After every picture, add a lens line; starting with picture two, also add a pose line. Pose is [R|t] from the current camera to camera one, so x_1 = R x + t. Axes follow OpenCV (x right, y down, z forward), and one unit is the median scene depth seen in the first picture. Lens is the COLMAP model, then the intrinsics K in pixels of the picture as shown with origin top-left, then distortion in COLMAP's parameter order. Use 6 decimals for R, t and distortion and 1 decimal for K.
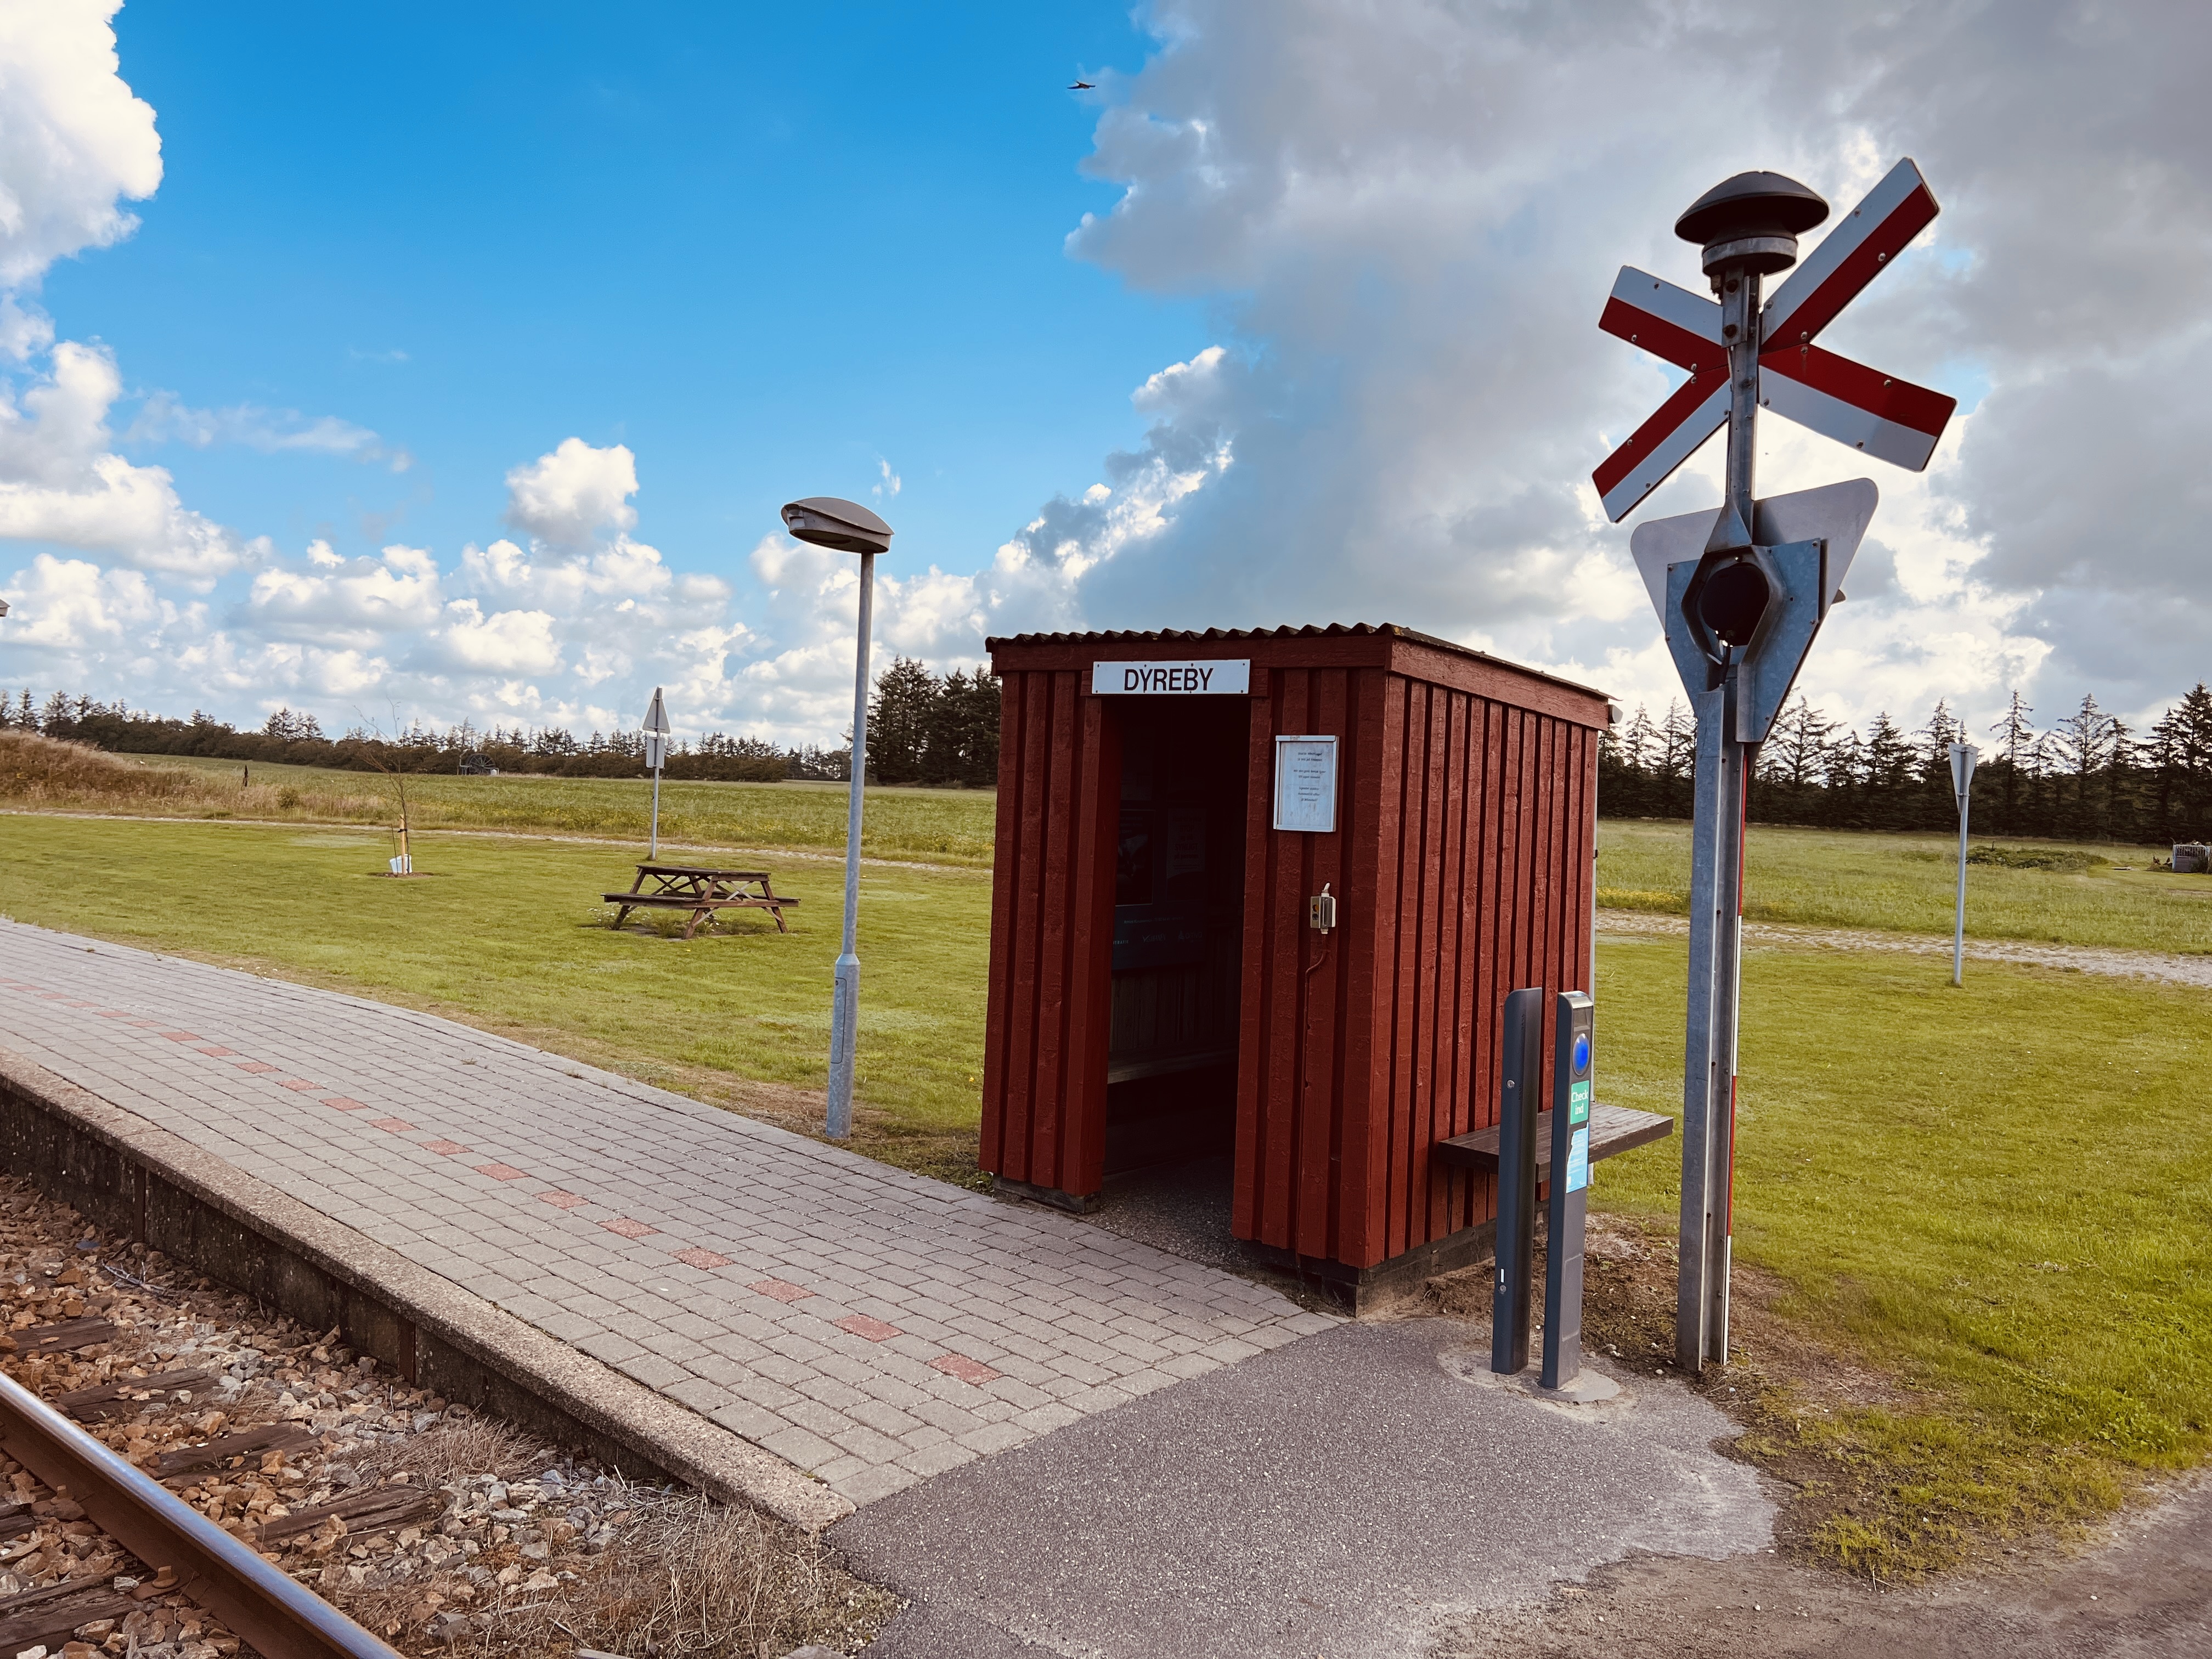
lens RADIAL K [[1660.8, 0, 1111.1], [0, 1660.8, 836.9], [0, 0, 1]] dist [0.064225, -0.080782]
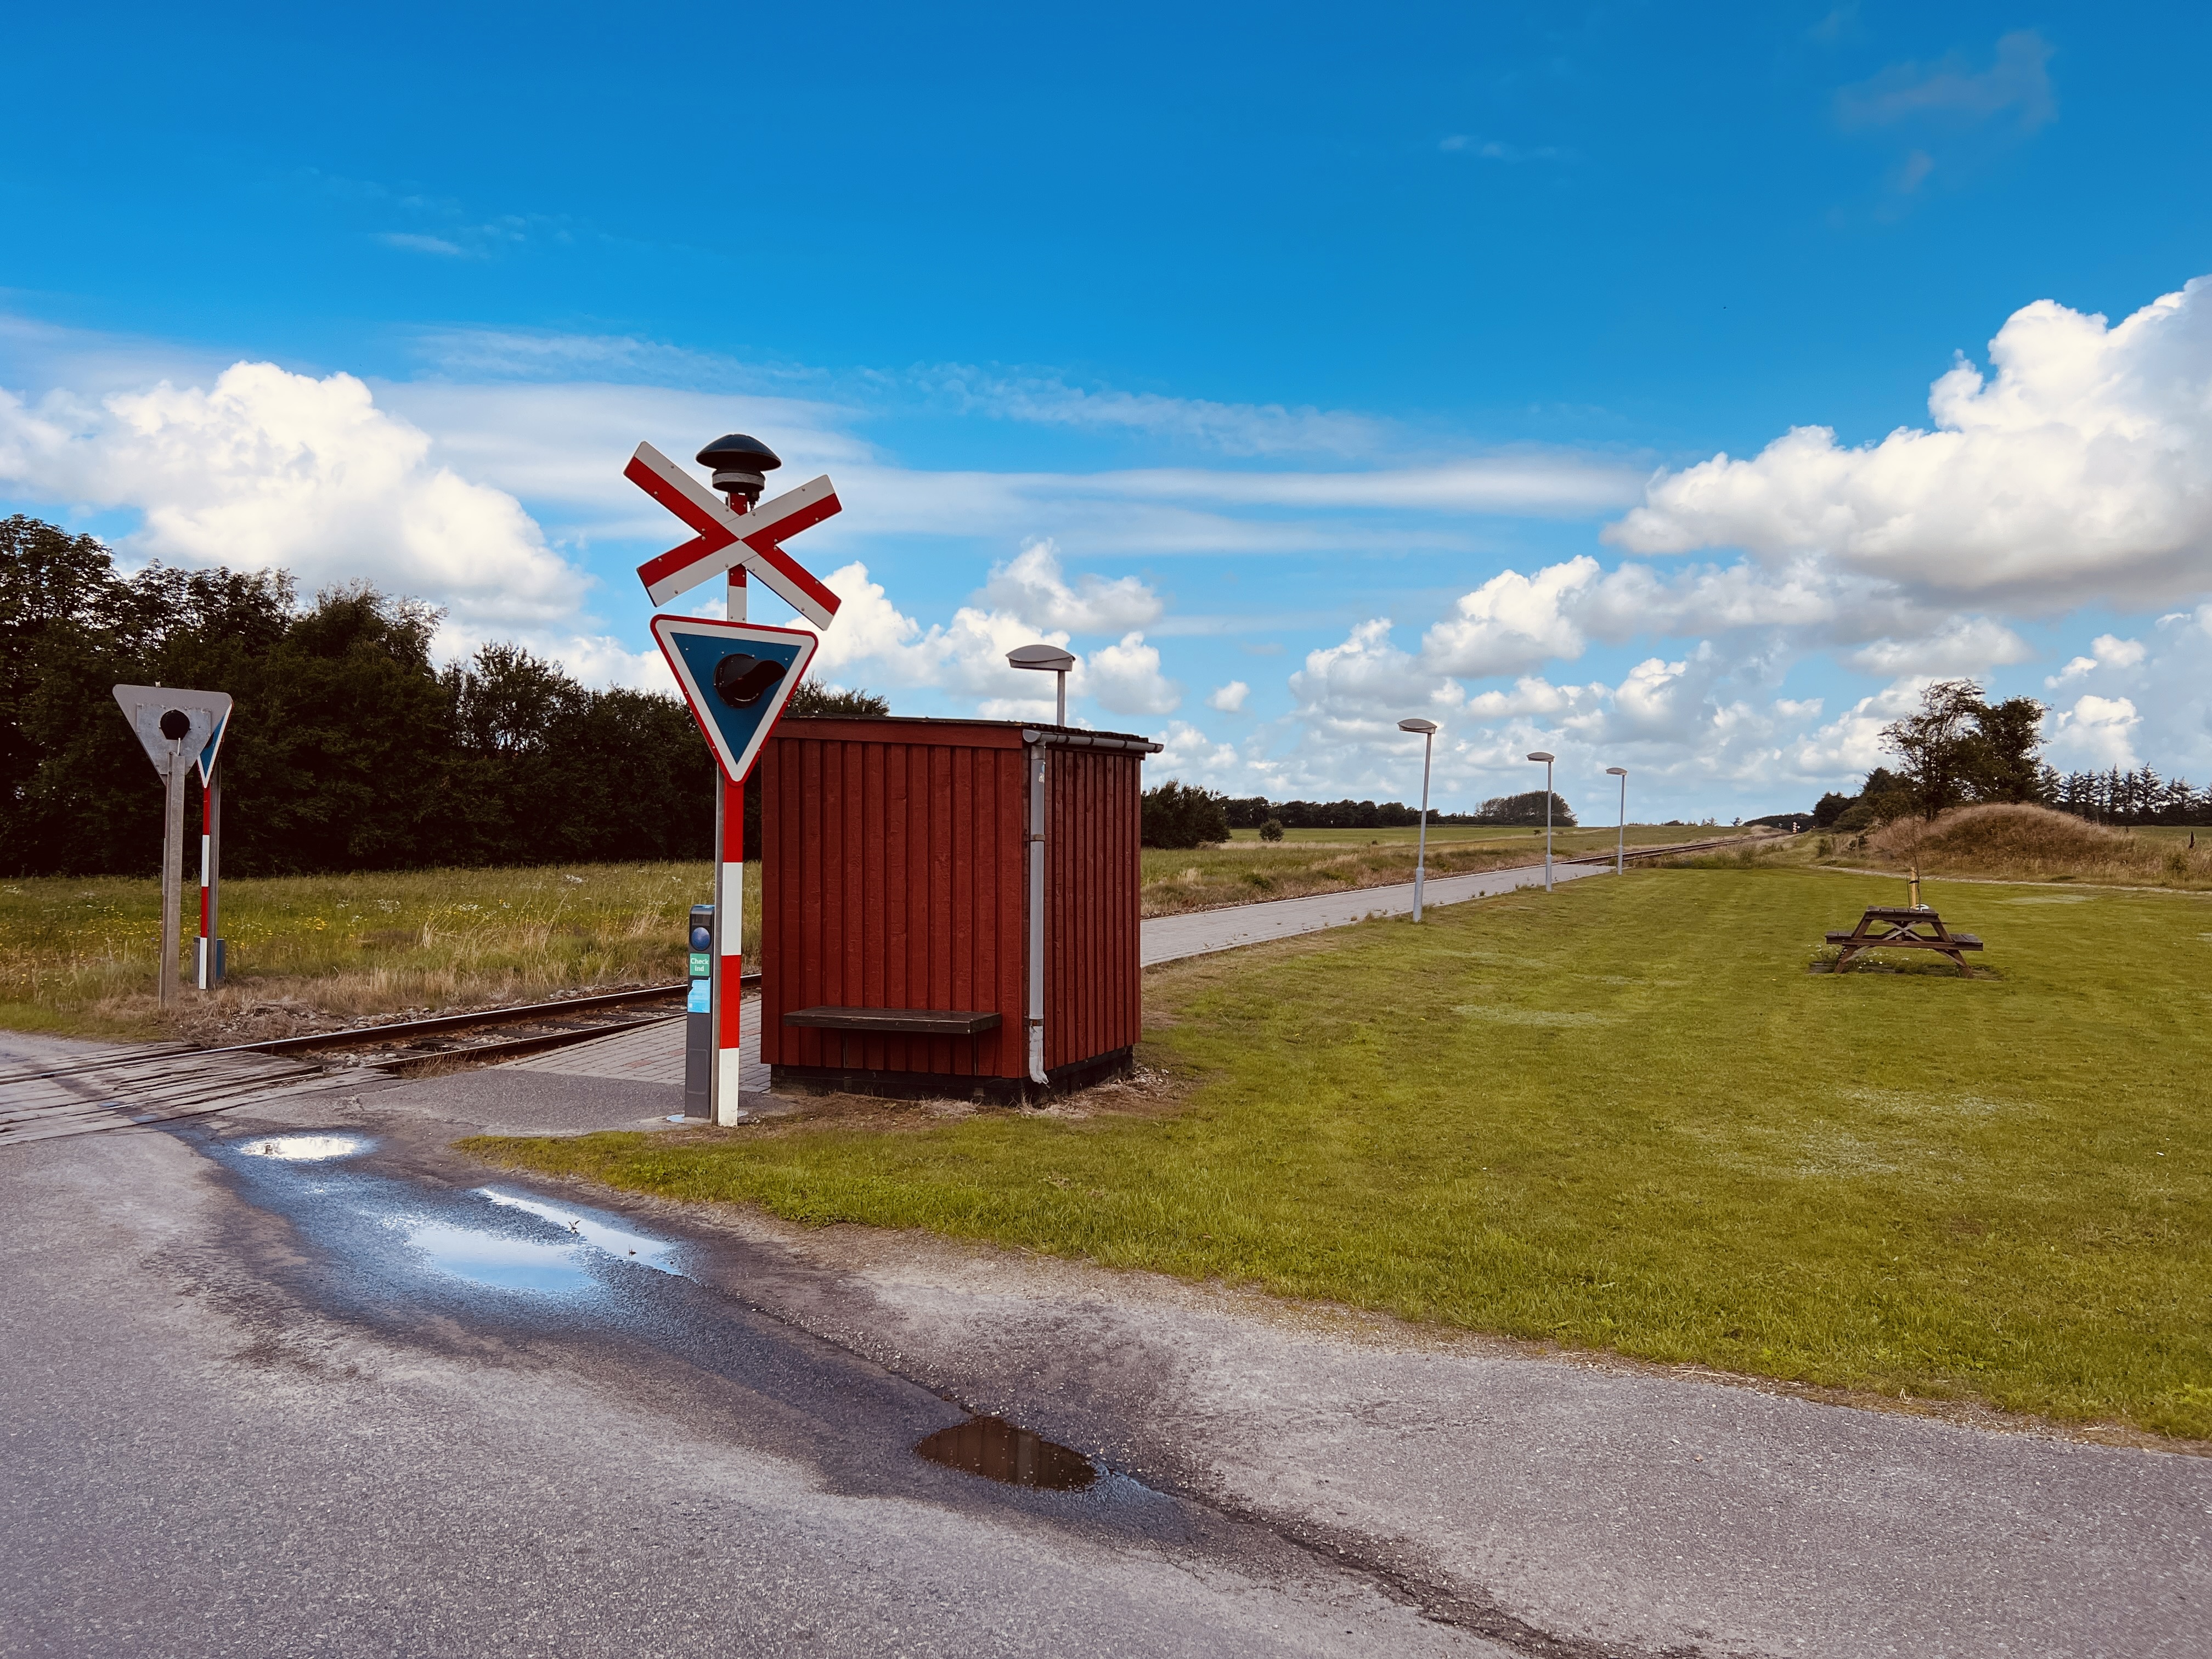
lens RADIAL K [[1682.1, 0, 1023.5], [0, 1682.1, 829.8], [0, 0, 1]] dist [0.060963, -0.234973]
pose [[0.225227, -0.040118, -0.973480, 1.723475], [-0.016487, 0.998852, -0.044978, 0.071475], [0.974167, 0.026180, 0.224307, 0.783077]]
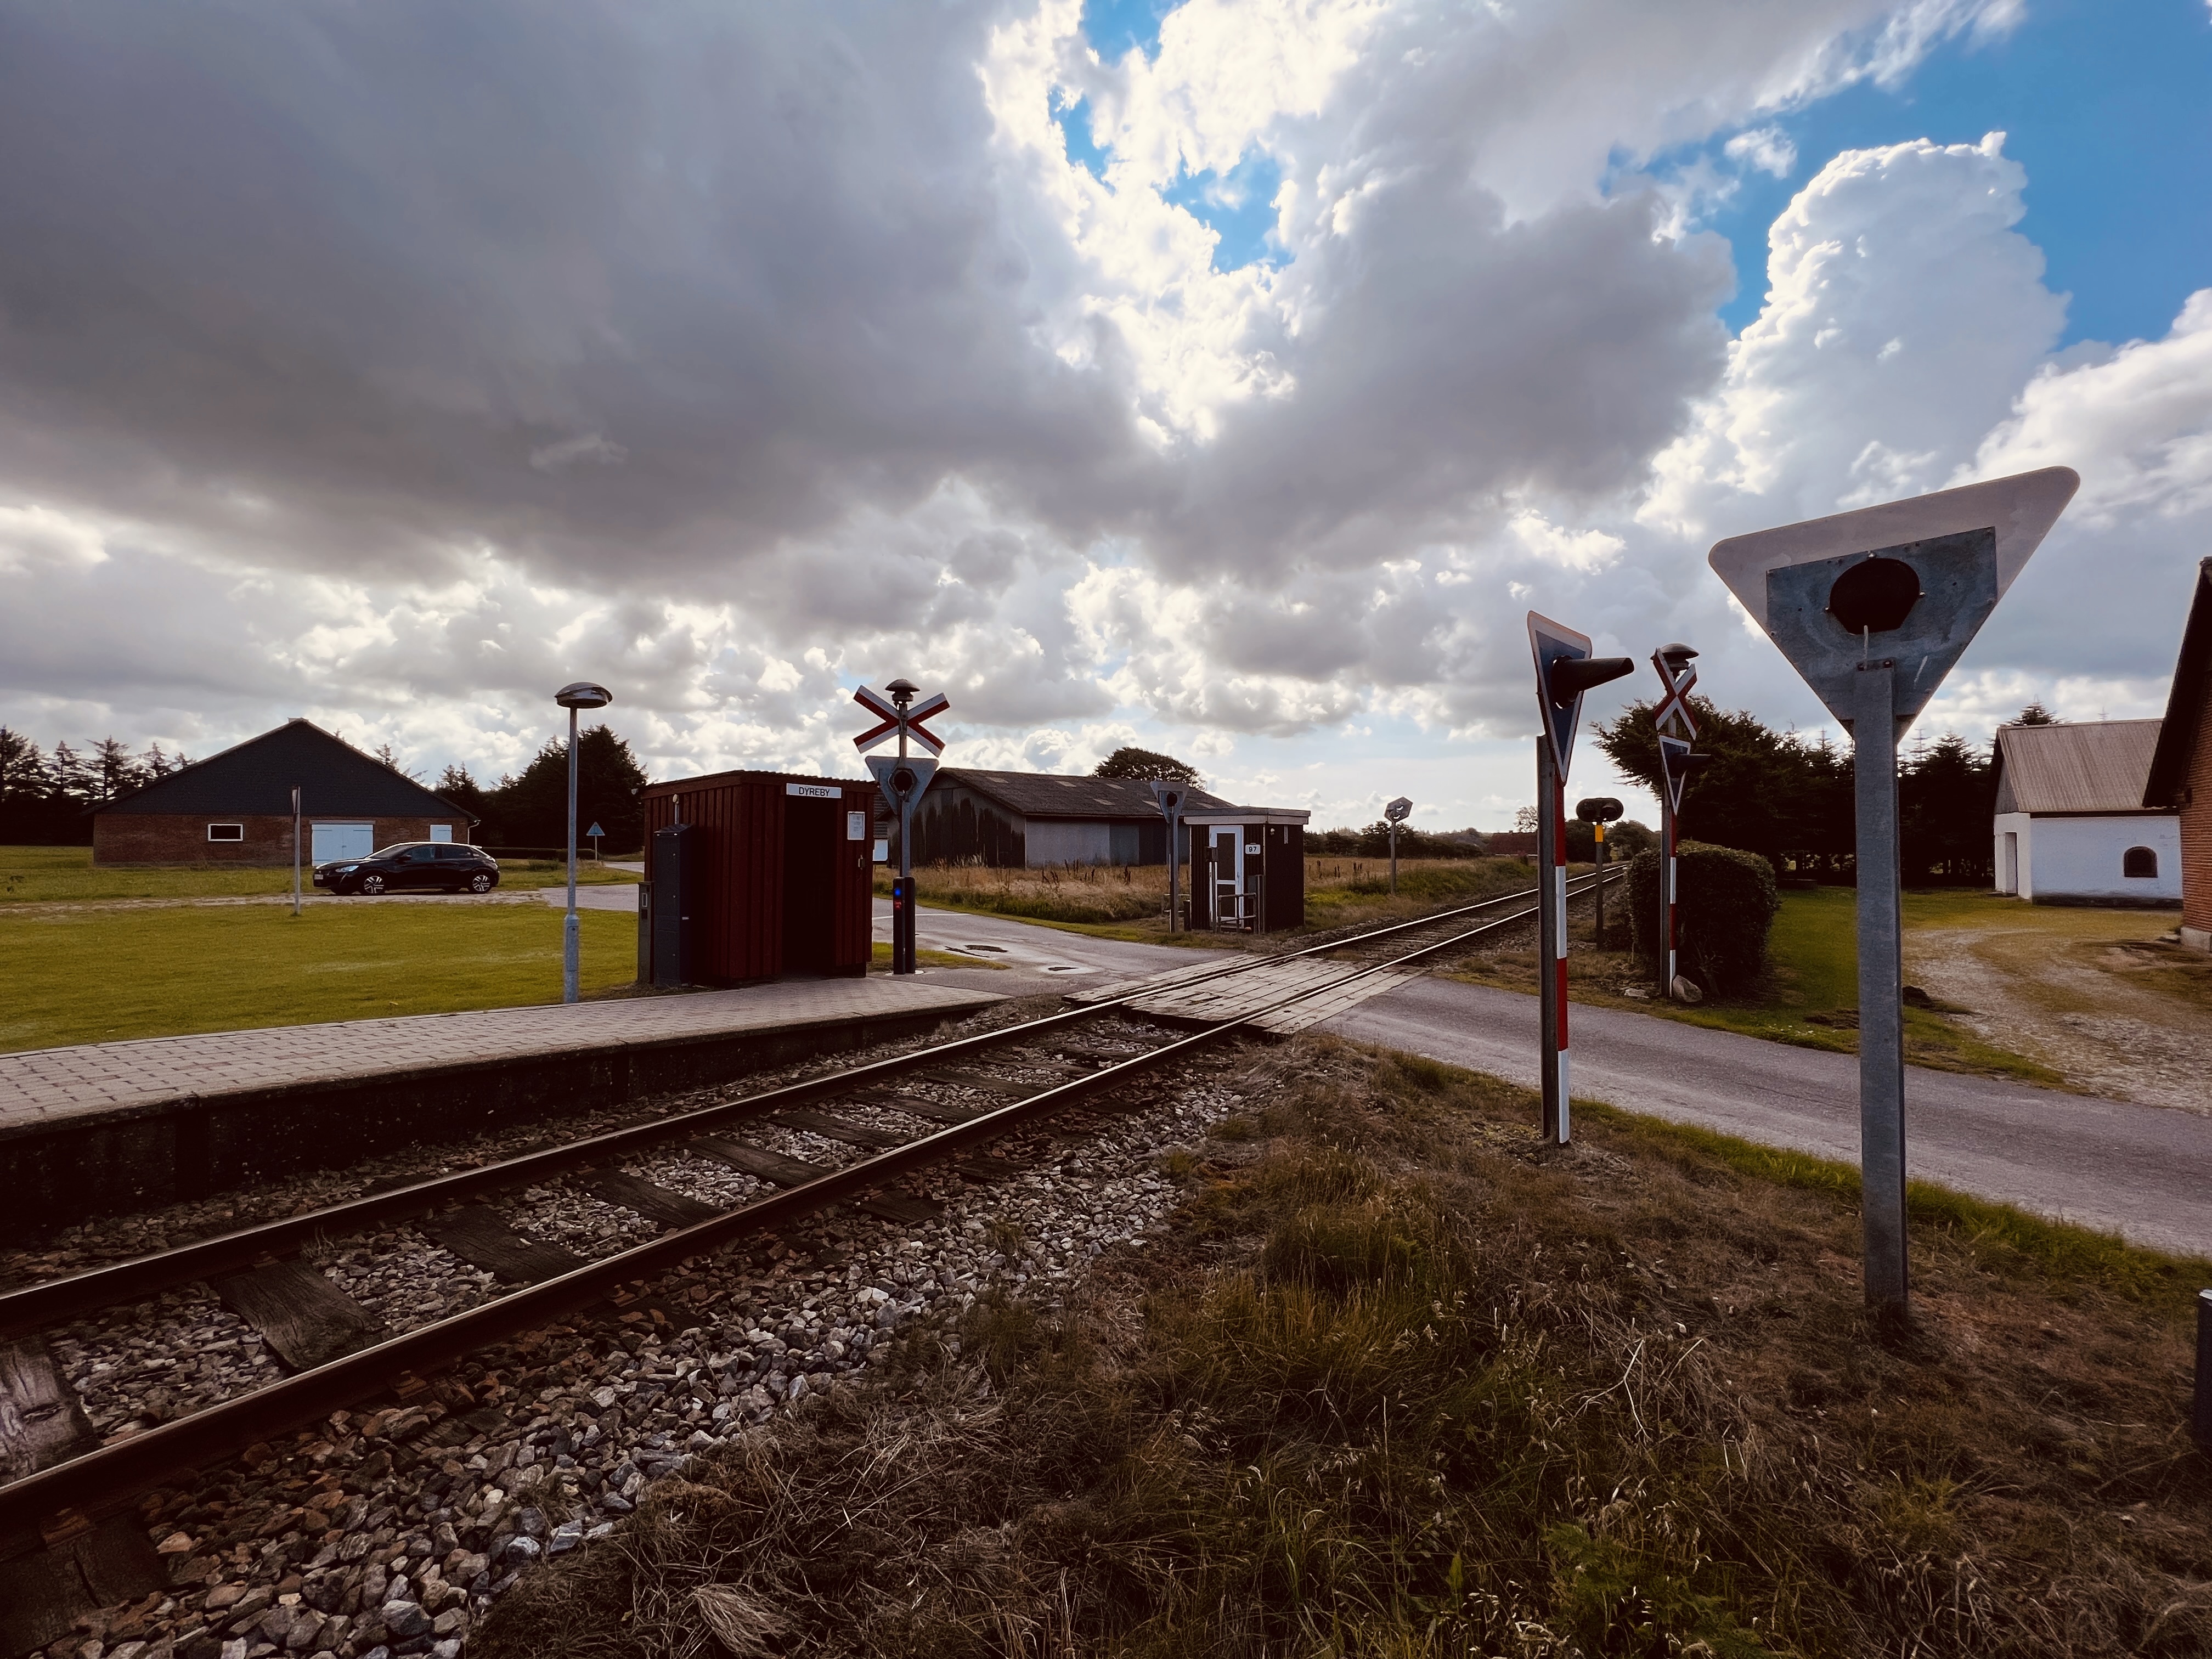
lens RADIAL K [[884.8, 0, 1105.8], [0, 884.8, 833.1], [0, 0, 1]] dist [-0.002871, 0.000183]
pose [[-0.104970, -0.028230, 0.994075, -1.524616], [0.012002, 0.999488, 0.029651, -0.057088], [-0.994403, 0.015044, -0.104577, 0.597673]]
